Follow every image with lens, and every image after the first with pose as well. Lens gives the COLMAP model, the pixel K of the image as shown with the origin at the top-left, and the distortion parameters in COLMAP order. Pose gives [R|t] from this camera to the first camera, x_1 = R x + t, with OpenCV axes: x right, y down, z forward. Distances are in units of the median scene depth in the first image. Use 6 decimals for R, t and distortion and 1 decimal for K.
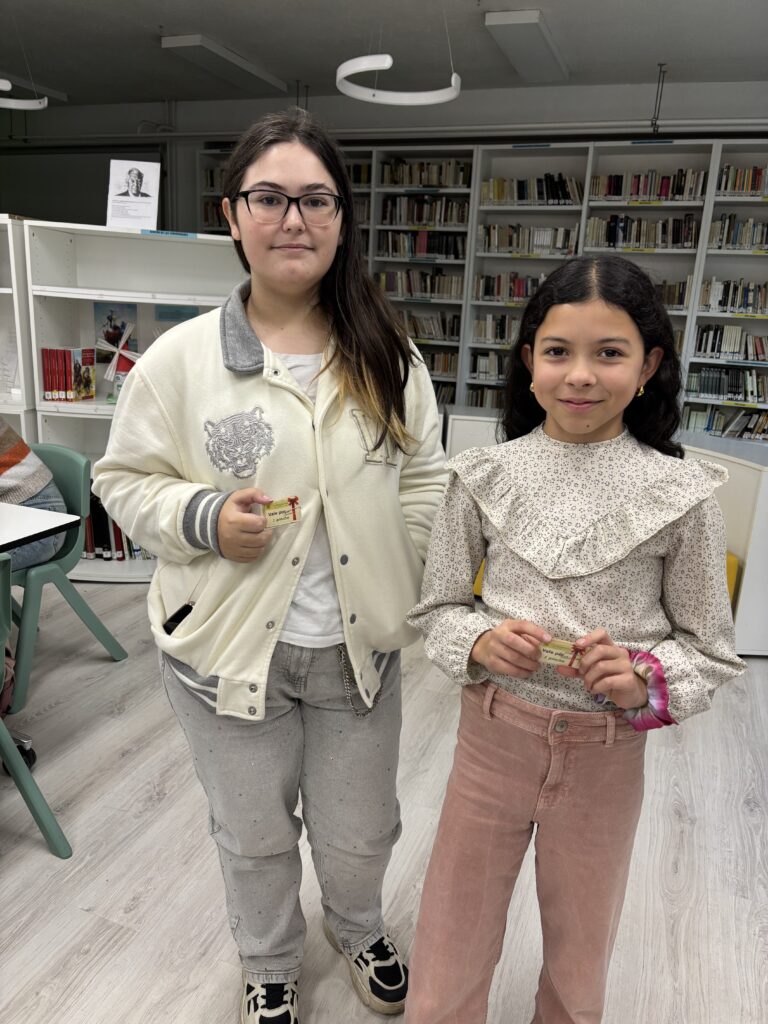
lens RADIAL K [[783.6, 0, 384.0], [0, 783.6, 512.0], [0, 0, 1]] dist [-0.060771, 0.197218]
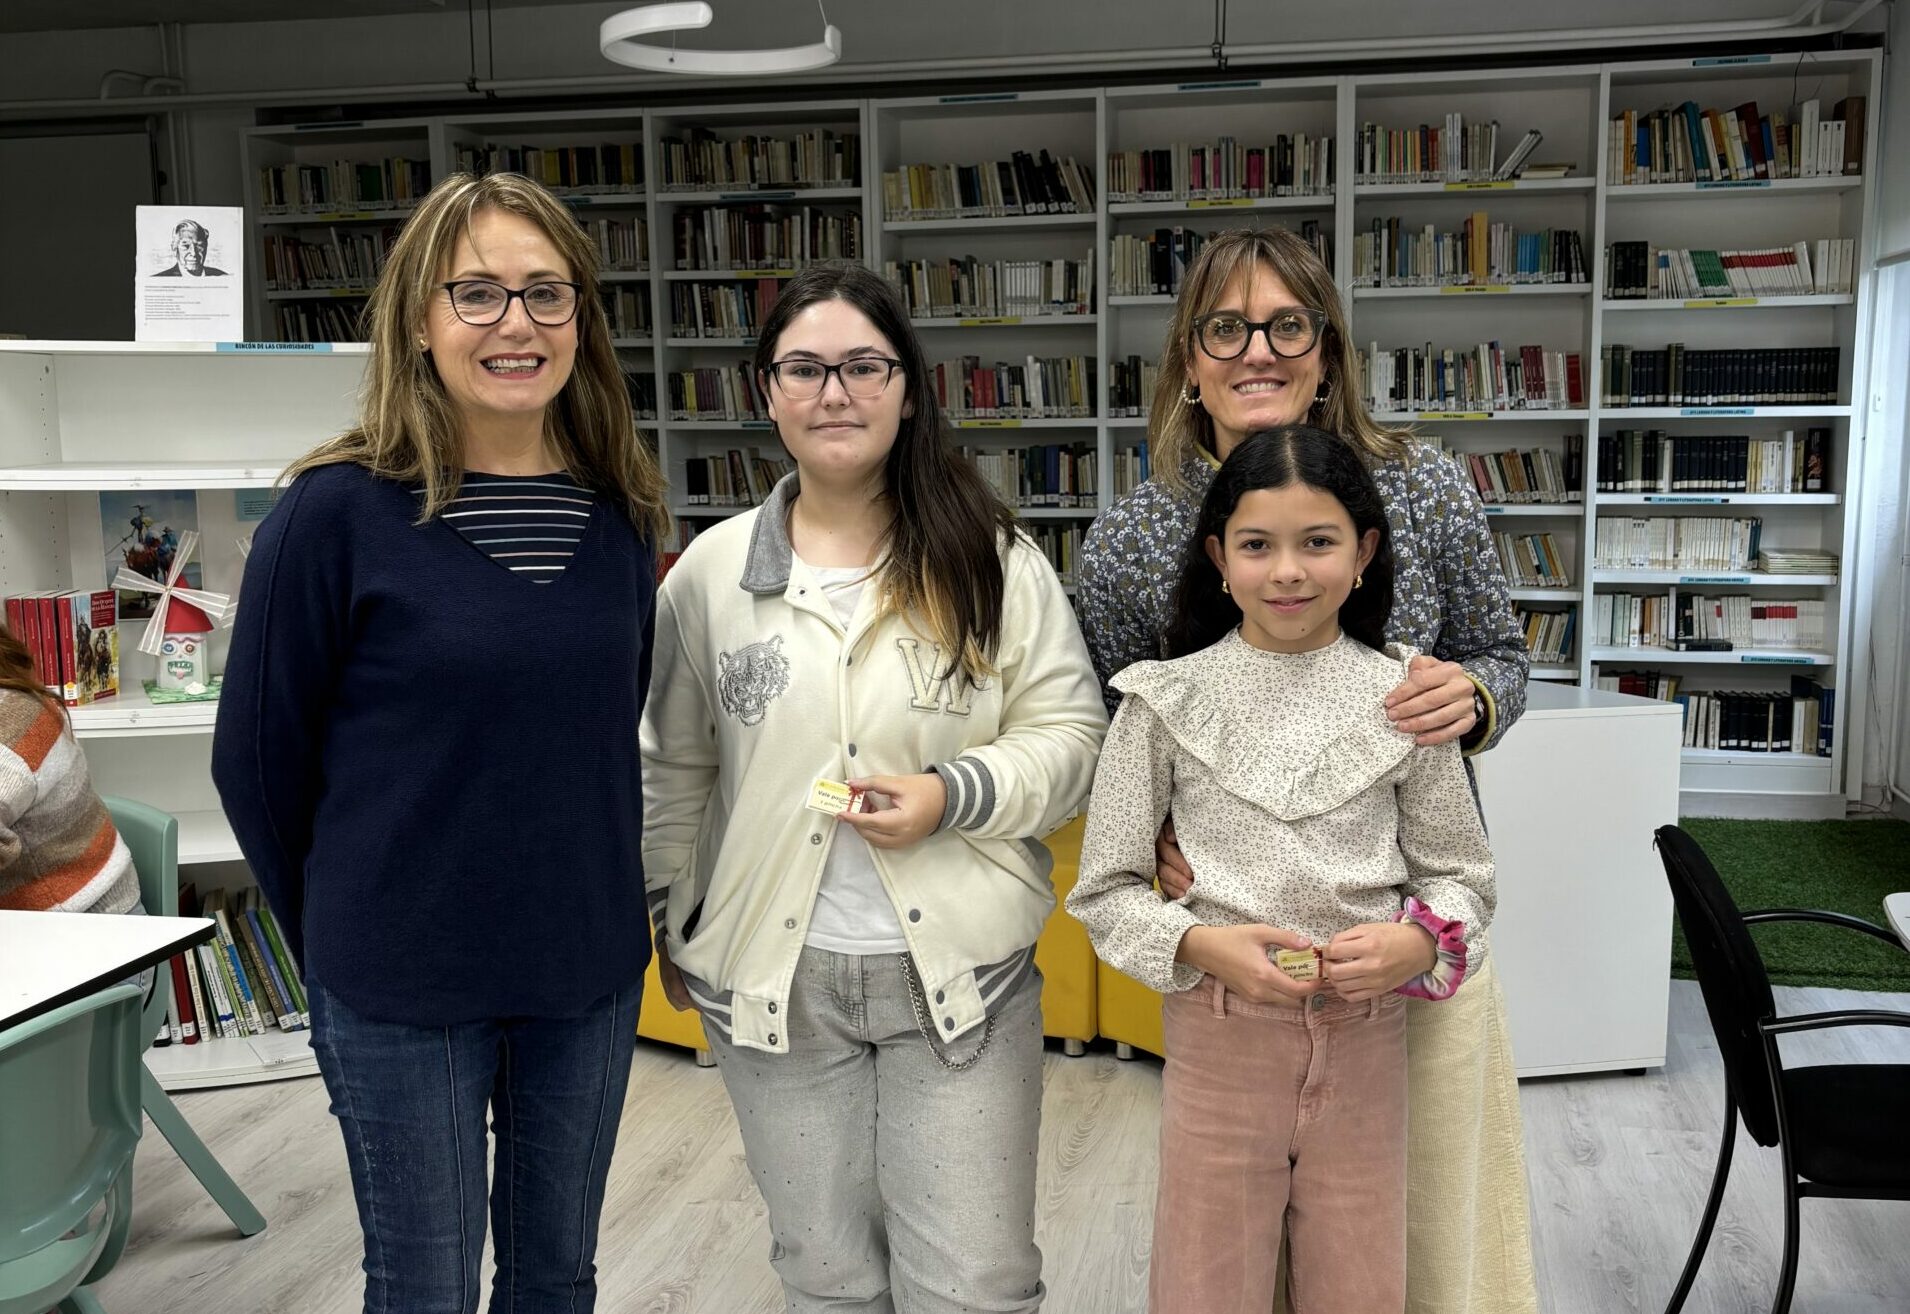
lens RADIAL K [[1924.8, 0, 955.0], [0, 1924.8, 657.0], [0, 0, 1]] dist [0.117235, -0.011532]
pose [[0.986127, -0.083183, 0.143649, -0.026752], [0.100970, 0.987463, -0.121330, 0.014322], [-0.131755, 0.134151, 0.982163, -0.128562]]
